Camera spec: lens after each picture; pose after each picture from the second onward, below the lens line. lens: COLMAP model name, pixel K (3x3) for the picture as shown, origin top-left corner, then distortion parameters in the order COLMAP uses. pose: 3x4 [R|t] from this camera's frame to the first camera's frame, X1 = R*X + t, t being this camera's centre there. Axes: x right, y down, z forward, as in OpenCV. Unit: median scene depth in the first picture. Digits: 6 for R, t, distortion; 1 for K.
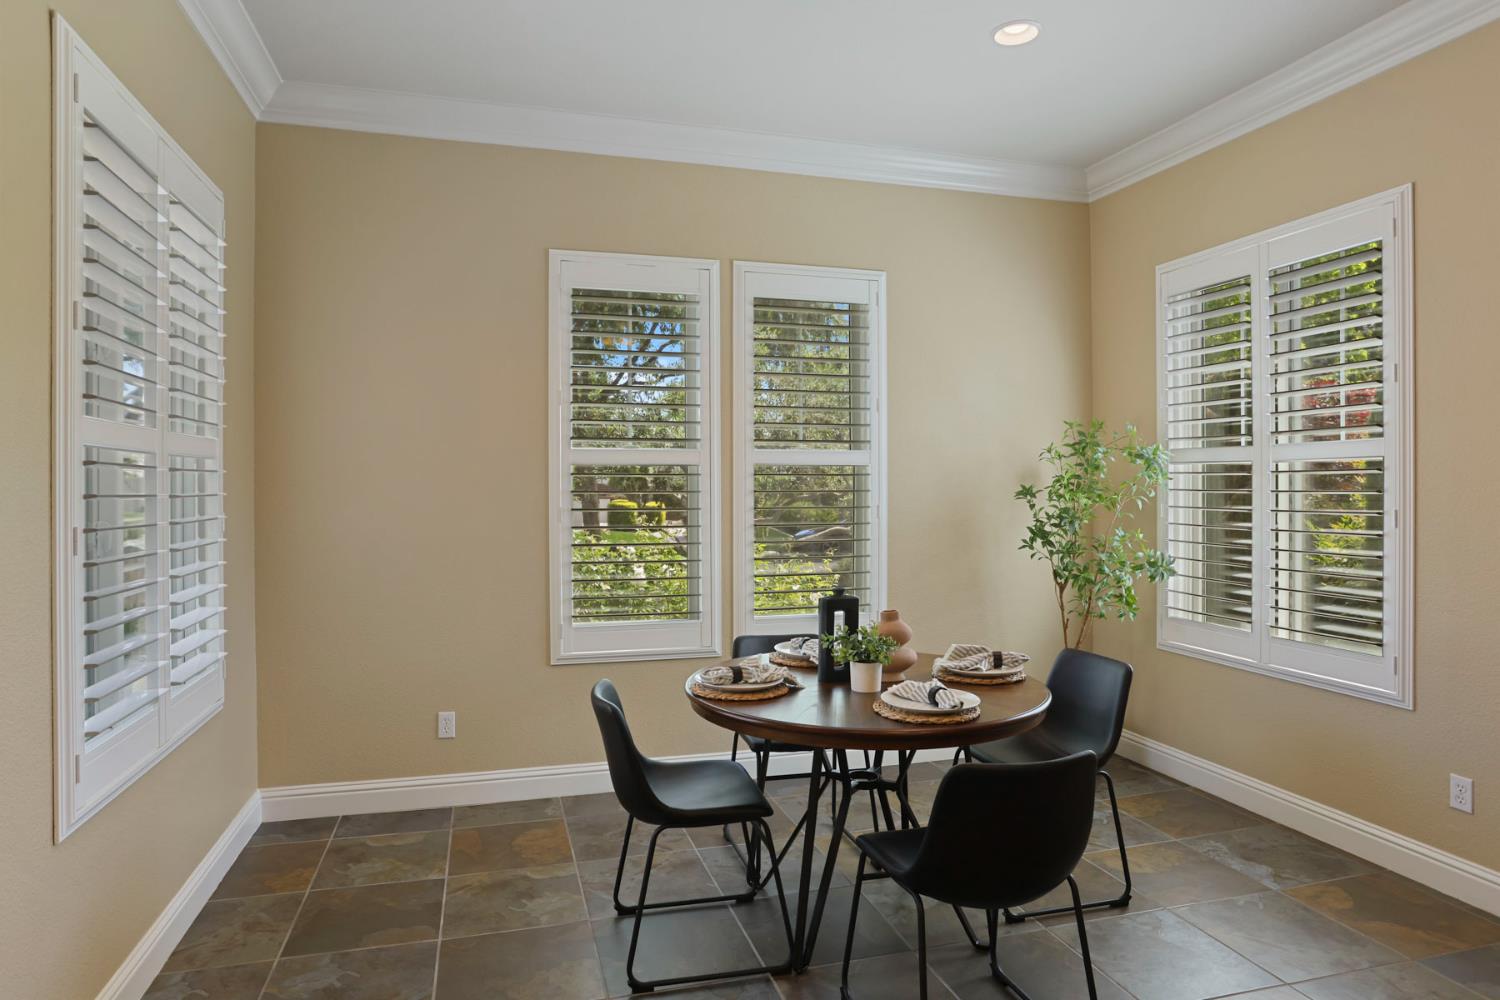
lens RADIAL K [[945.7, 0, 748.3], [0, 945.7, 491.3], [0, 0, 1]] dist [-0.002098, -0.000101]
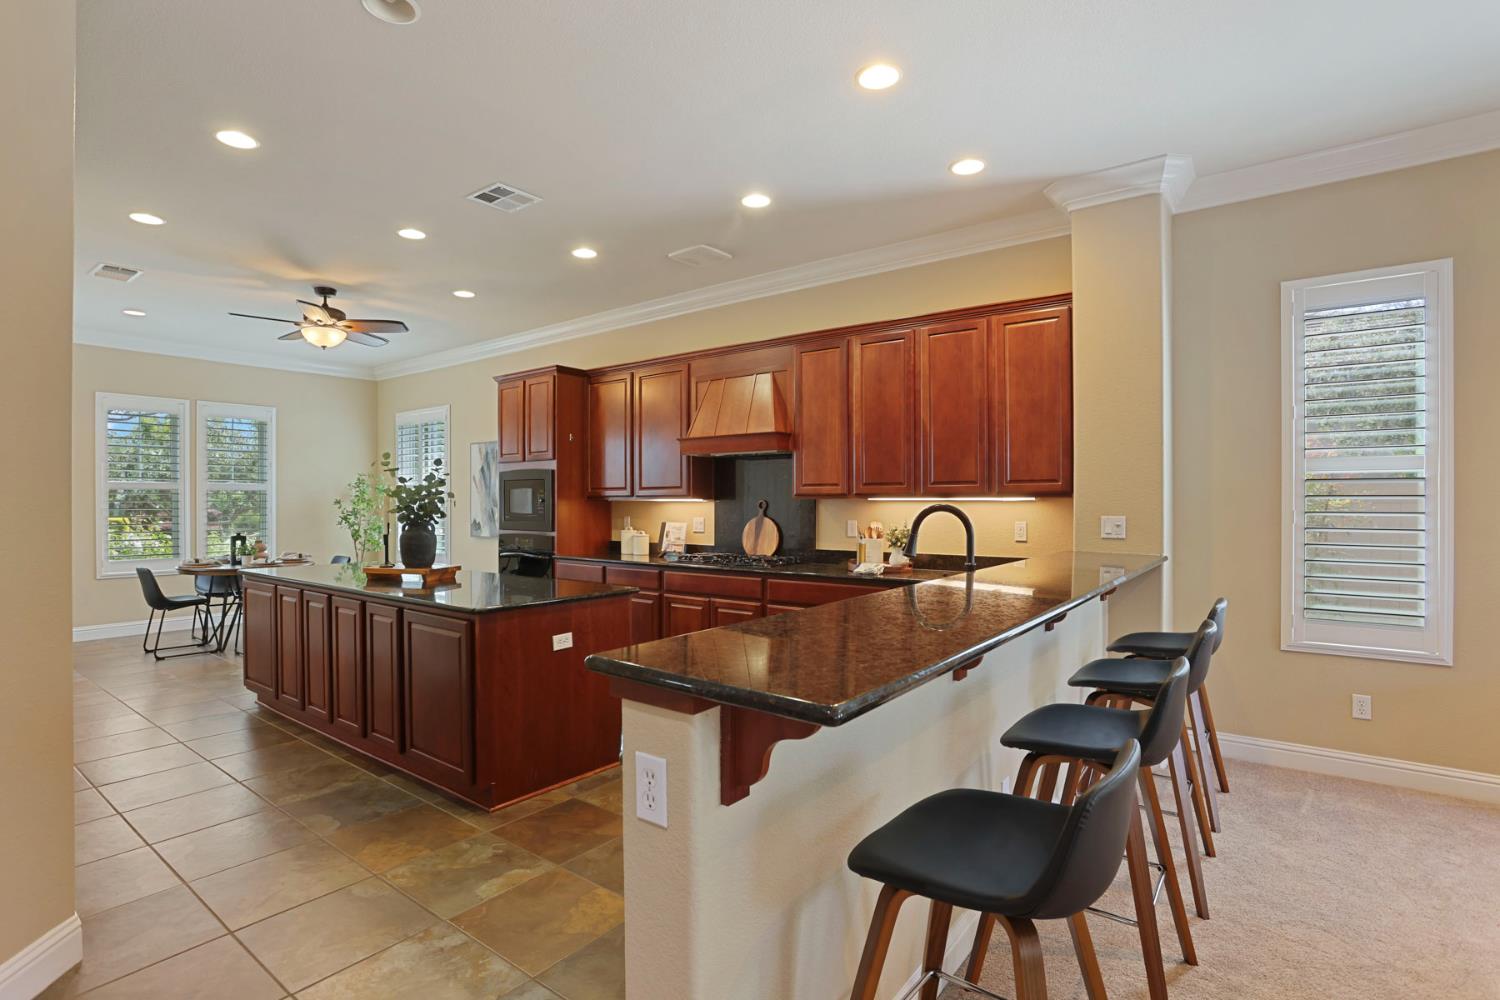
lens RADIAL K [[733.4, 0, 738.0], [0, 733.4, 513.7], [0, 0, 1]] dist [-0.053134, 0.016247]
pose [[0.814659, -0.005840, 0.579911, 0.050939], [0.004845, 0.999983, 0.003264, 0.033405], [-0.579920, 0.000151, 0.814673, -1.263398]]
